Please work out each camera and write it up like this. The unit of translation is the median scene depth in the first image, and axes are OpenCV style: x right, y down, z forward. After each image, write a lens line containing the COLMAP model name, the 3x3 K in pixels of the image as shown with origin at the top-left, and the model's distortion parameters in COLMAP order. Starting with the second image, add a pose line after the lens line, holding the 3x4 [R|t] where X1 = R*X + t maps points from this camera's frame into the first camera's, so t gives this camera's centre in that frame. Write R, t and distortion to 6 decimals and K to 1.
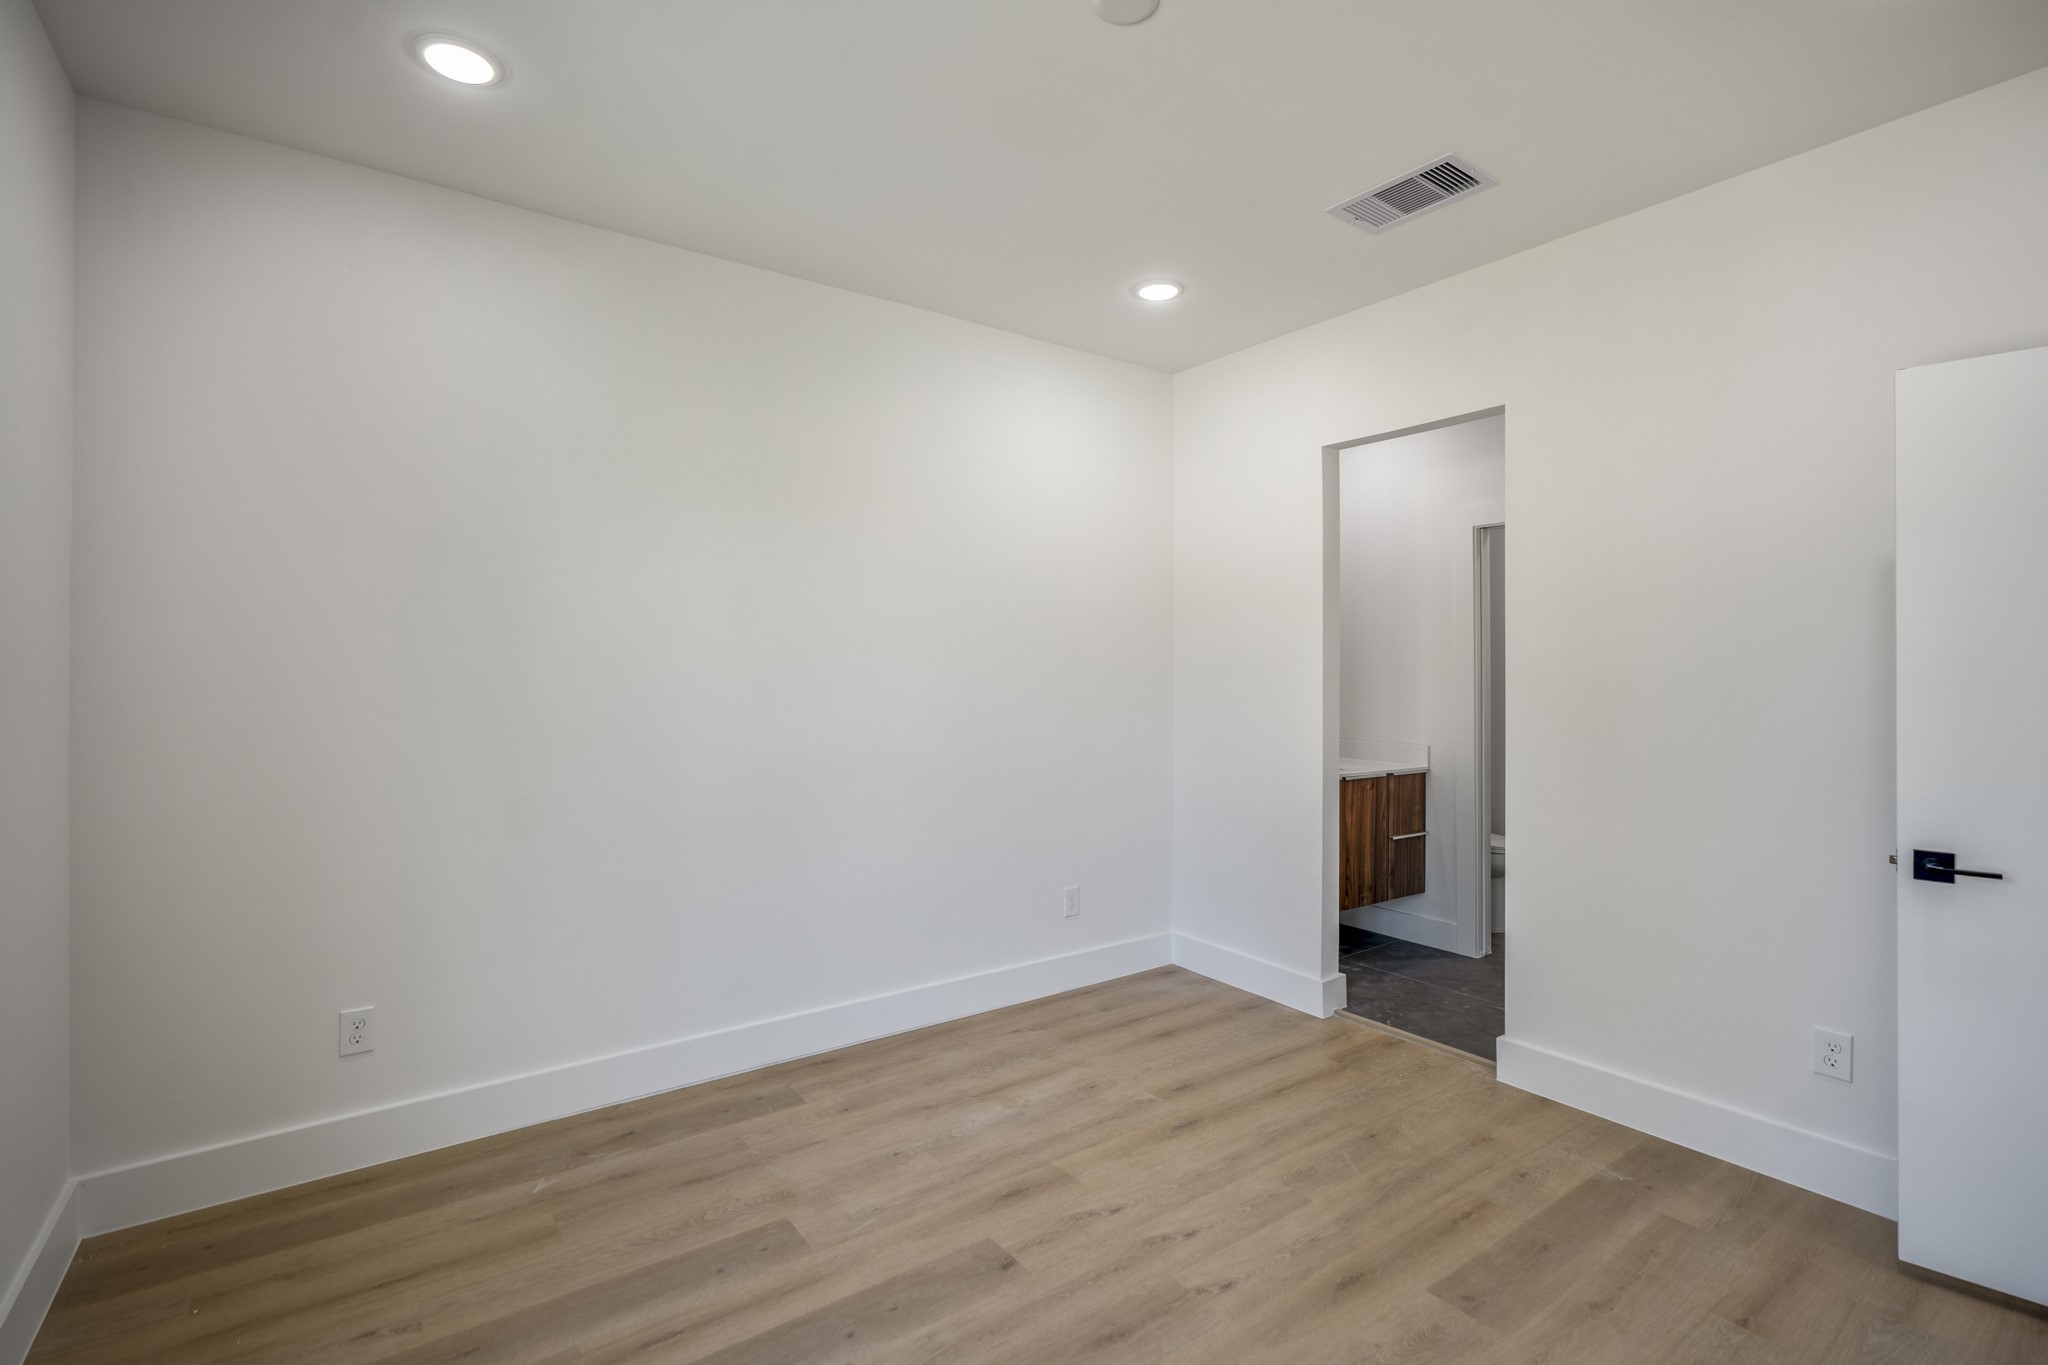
lens RADIAL K [[944.4, 0, 1029.6], [0, 944.4, 682.1], [0, 0, 1]] dist [-0.008186, 0.002979]
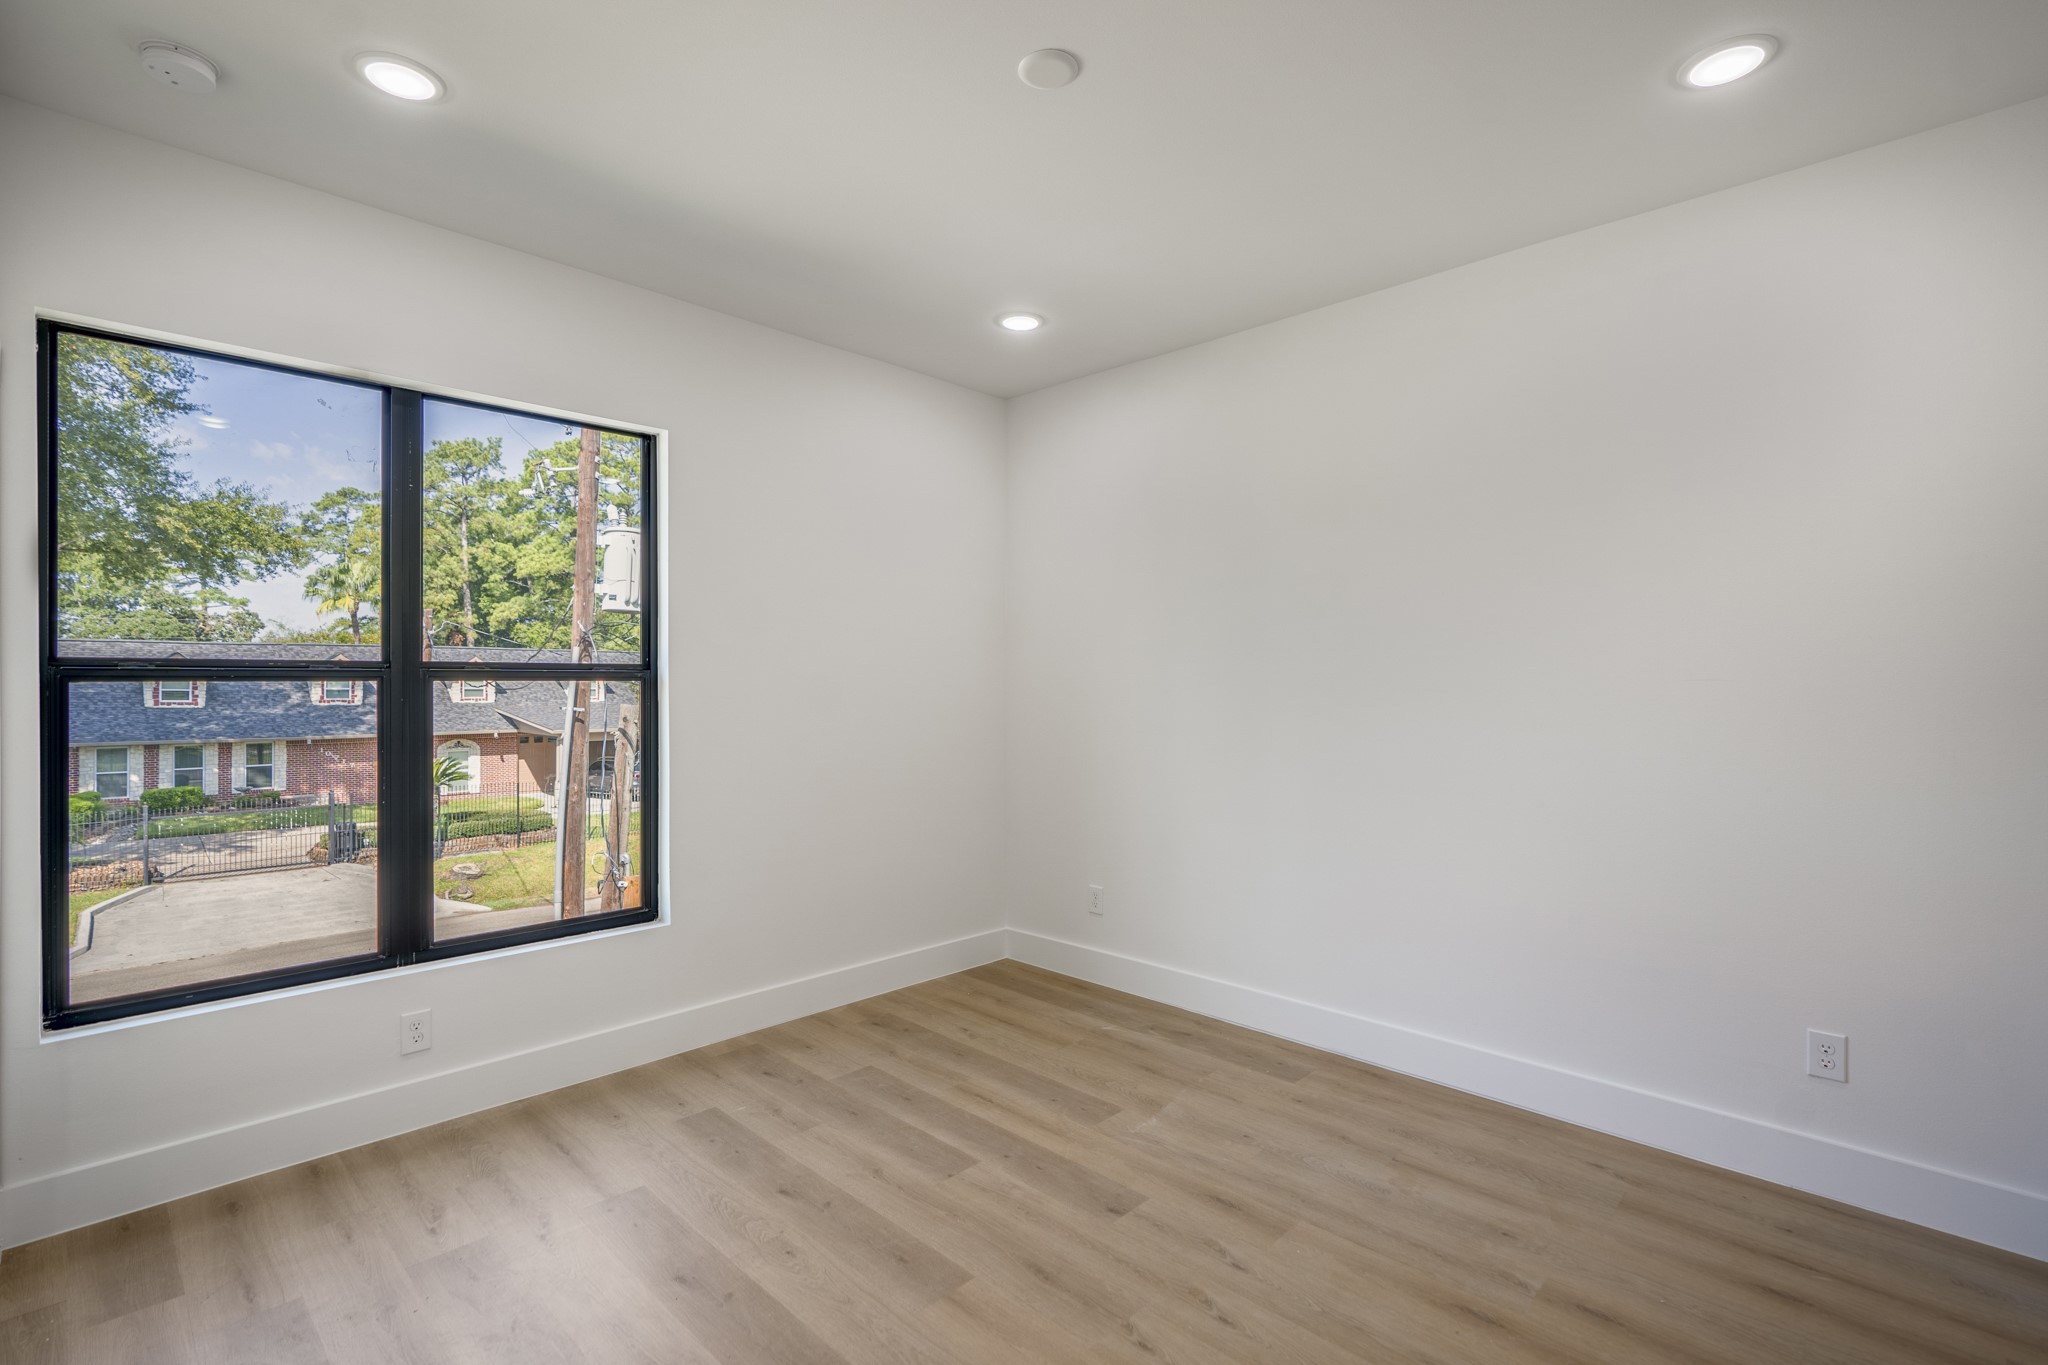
lens RADIAL K [[944.4, 0, 1032.6], [0, 944.4, 669.1], [0, 0, 1]] dist [-0.008186, 0.002979]
pose [[0.174056, -0.011404, -0.984670, 0.925588], [-0.015127, 0.999784, -0.014253, -0.013657], [0.984620, 0.017376, 0.173846, 0.592573]]
